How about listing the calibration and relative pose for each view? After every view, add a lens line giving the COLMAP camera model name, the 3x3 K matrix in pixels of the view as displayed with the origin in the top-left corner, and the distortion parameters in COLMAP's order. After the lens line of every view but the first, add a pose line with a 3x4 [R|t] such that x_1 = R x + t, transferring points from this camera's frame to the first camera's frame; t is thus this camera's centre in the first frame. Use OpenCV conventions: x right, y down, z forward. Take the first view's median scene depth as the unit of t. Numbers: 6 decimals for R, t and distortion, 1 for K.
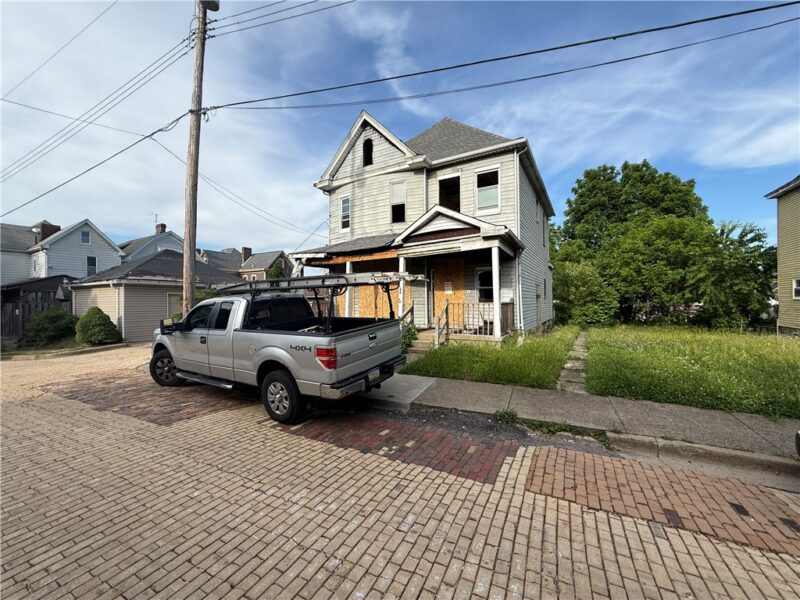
lens RADIAL K [[320.4, 0, 398.0], [0, 320.4, 301.0], [0, 0, 1]] dist [0.009434, 0.000583]
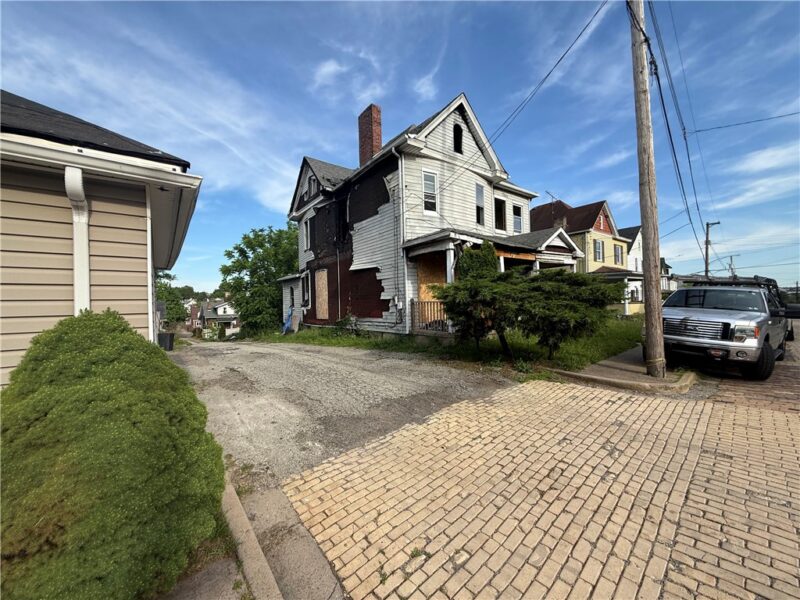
lens RADIAL K [[320.4, 0, 398.0], [0, 320.4, 301.0], [0, 0, 1]] dist [0.009434, 0.000583]
pose [[0.385669, 0.009042, 0.922593, -1.203628], [0.016603, 0.999722, -0.016738, 0.020469], [-0.922488, 0.021773, 0.385411, 0.968940]]
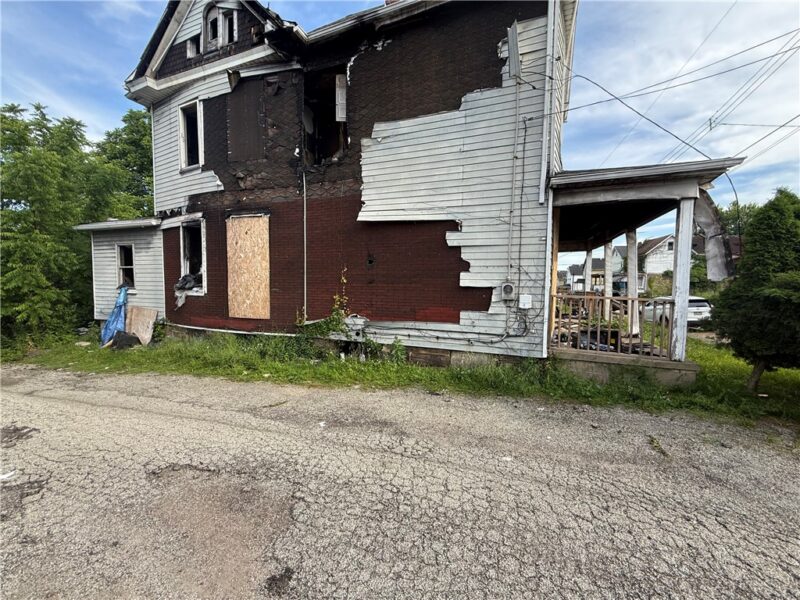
lens RADIAL K [[320.4, 0, 398.0], [0, 320.4, 301.0], [0, 0, 1]] dist [0.009434, 0.000583]
pose [[-0.158364, -0.036490, 0.986706, -0.732301], [-0.019501, 0.999238, 0.033824, 0.003807], [-0.987188, -0.013885, -0.158955, 1.638270]]
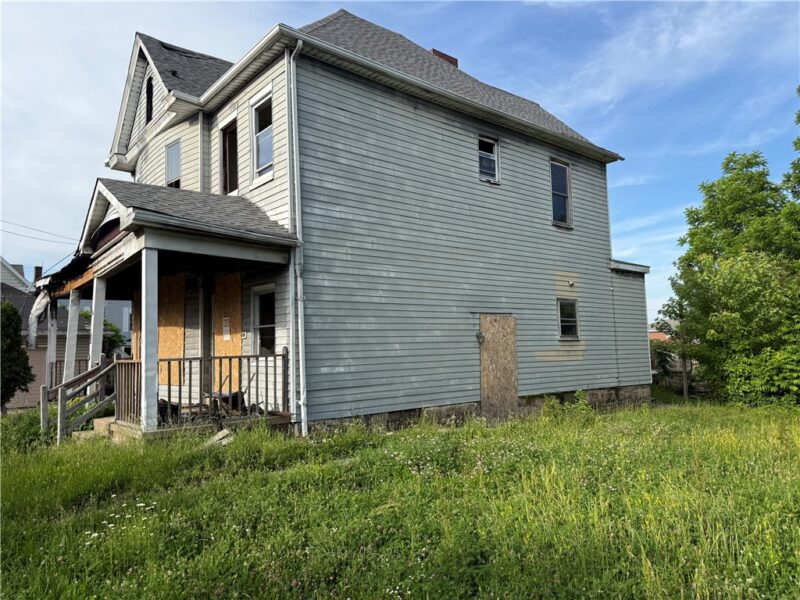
lens RADIAL K [[559.8, 0, 399.6], [0, 559.8, 302.7], [0, 0, 1]] dist [0.108977, -0.148431]
pose [[0.941414, -0.045948, -0.334108, 0.791238], [0.020608, 0.996662, -0.078997, -0.004133], [0.336623, 0.067483, 0.939218, 0.243045]]
